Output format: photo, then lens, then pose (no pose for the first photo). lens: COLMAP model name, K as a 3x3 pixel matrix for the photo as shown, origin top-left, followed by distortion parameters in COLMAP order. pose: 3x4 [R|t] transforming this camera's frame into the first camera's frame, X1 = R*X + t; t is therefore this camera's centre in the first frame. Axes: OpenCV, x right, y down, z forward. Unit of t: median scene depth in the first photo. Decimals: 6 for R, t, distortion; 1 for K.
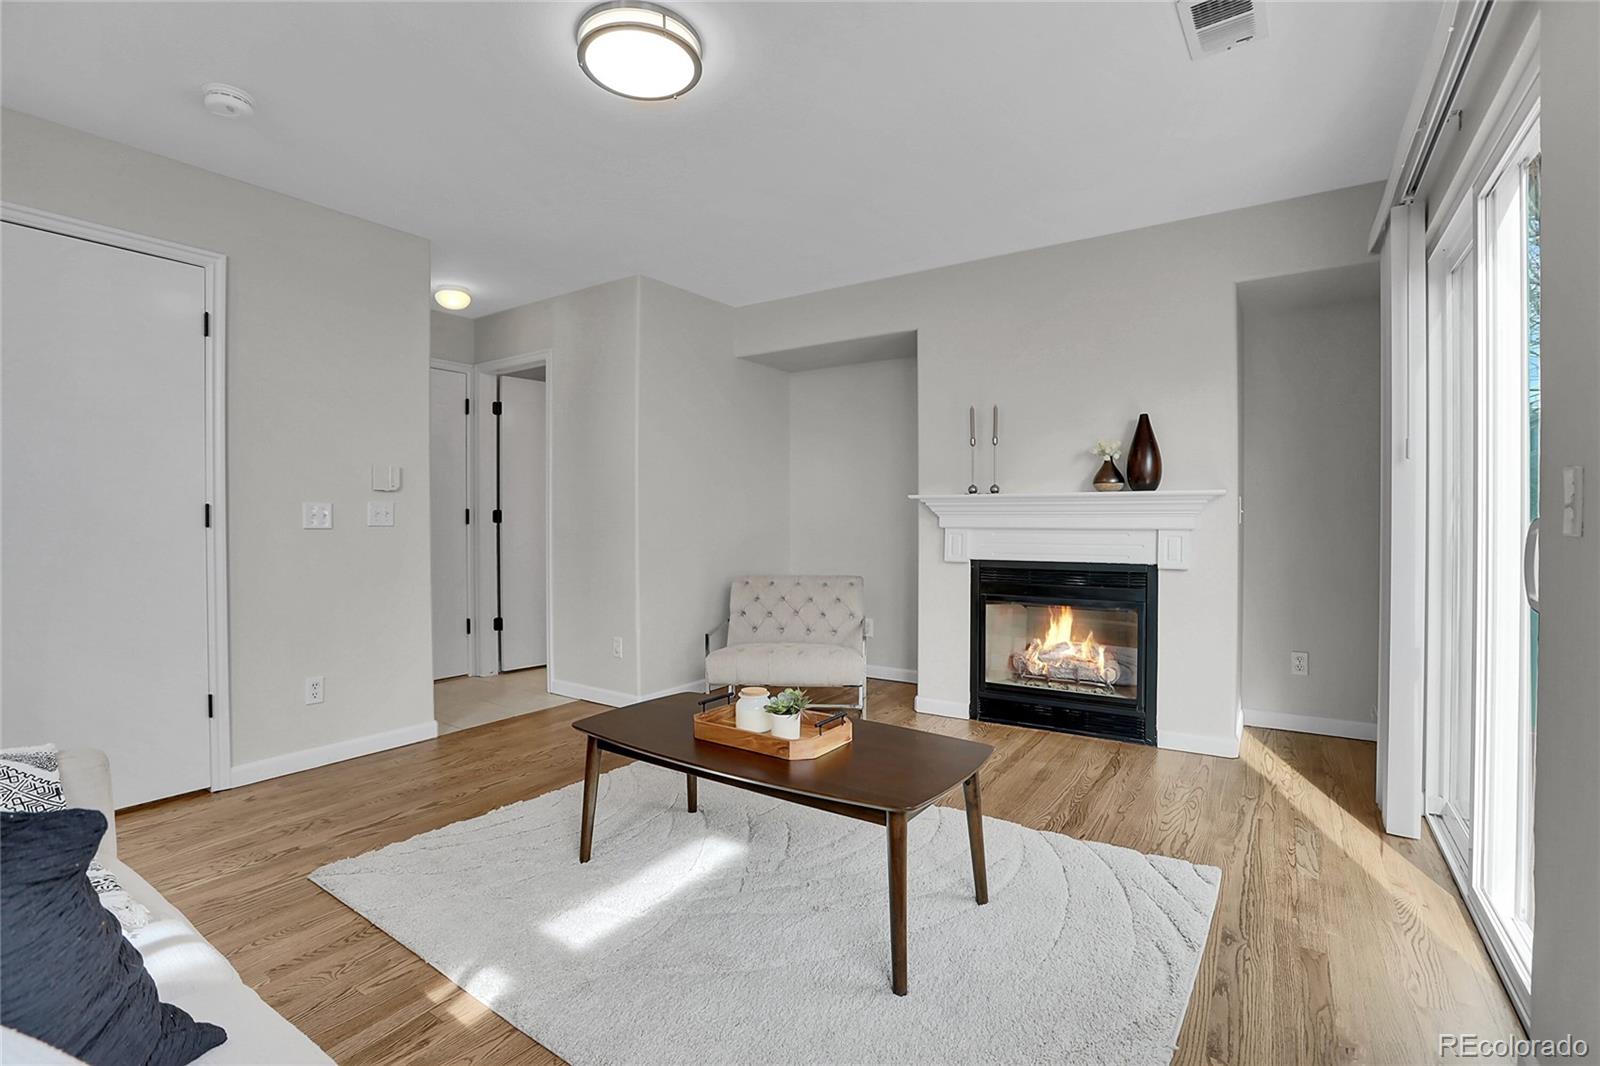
lens RADIAL K [[726.9, 0, 807.9], [0, 726.9, 530.3], [0, 0, 1]] dist [-0.053314, 0.017713]
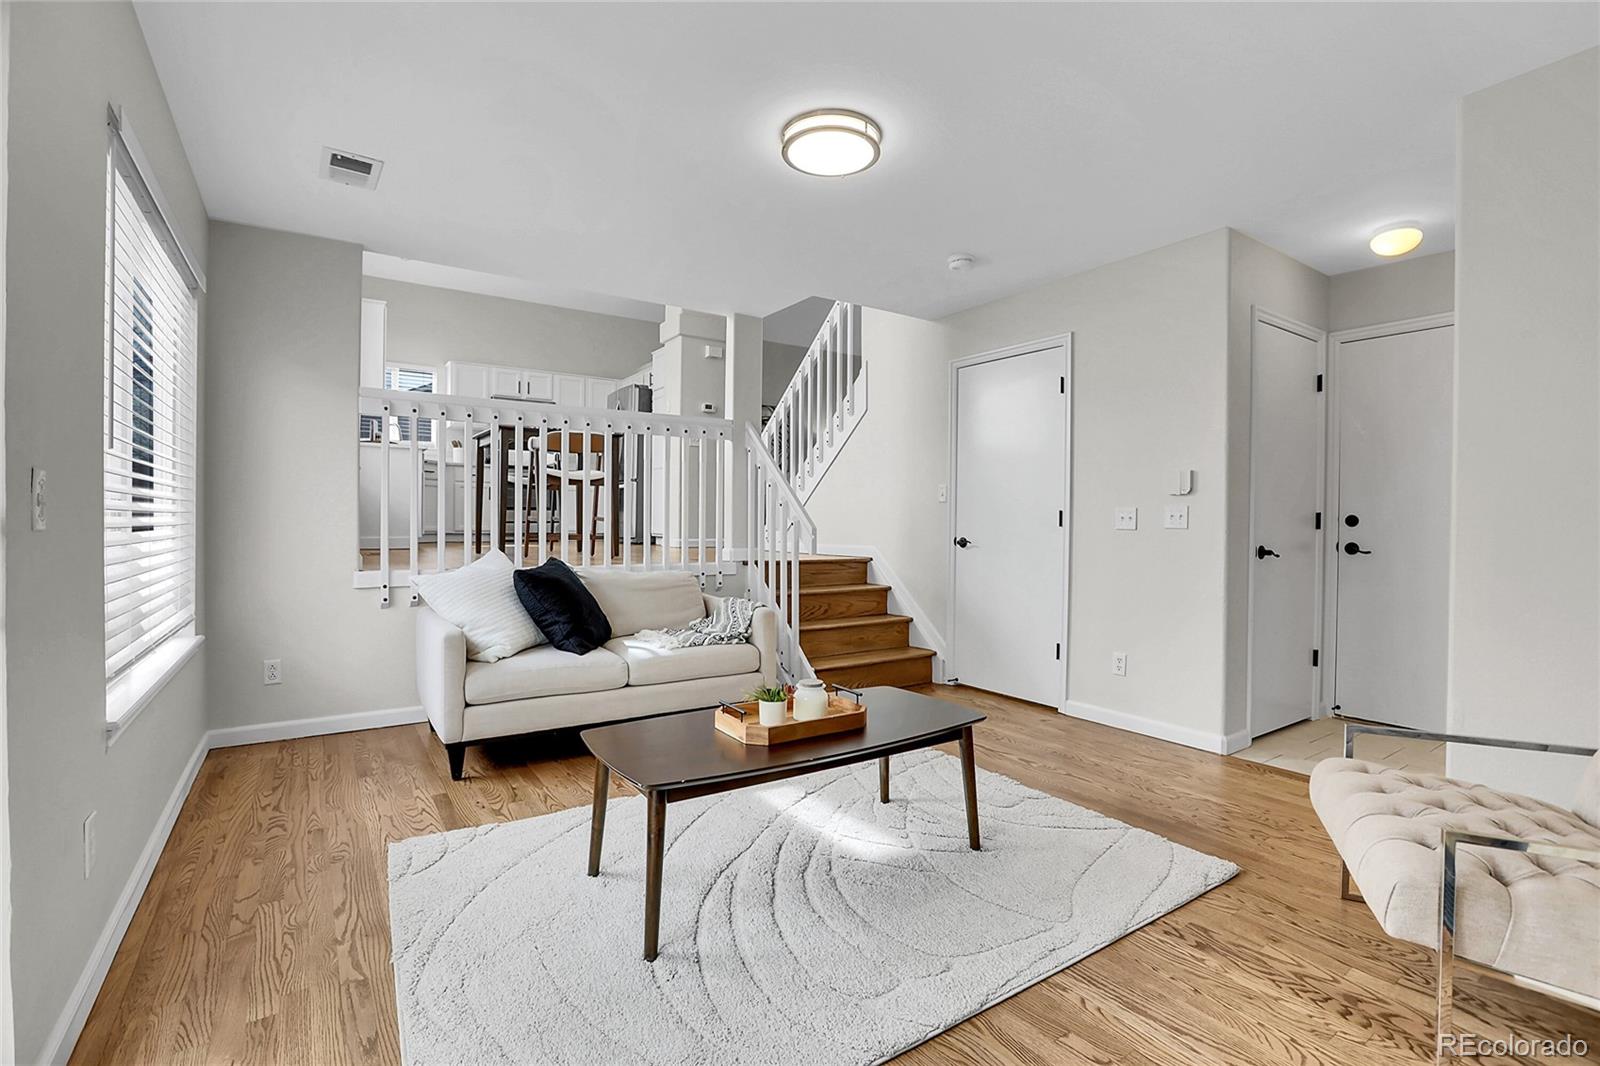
lens RADIAL K [[726.9, 0, 807.9], [0, 726.9, 530.3], [0, 0, 1]] dist [-0.053314, 0.017713]
pose [[-0.384505, 0.007996, -0.923088, 0.673048], [-0.015387, 0.999768, 0.015070, -0.011842], [0.922994, 0.019998, -0.384293, 1.043576]]
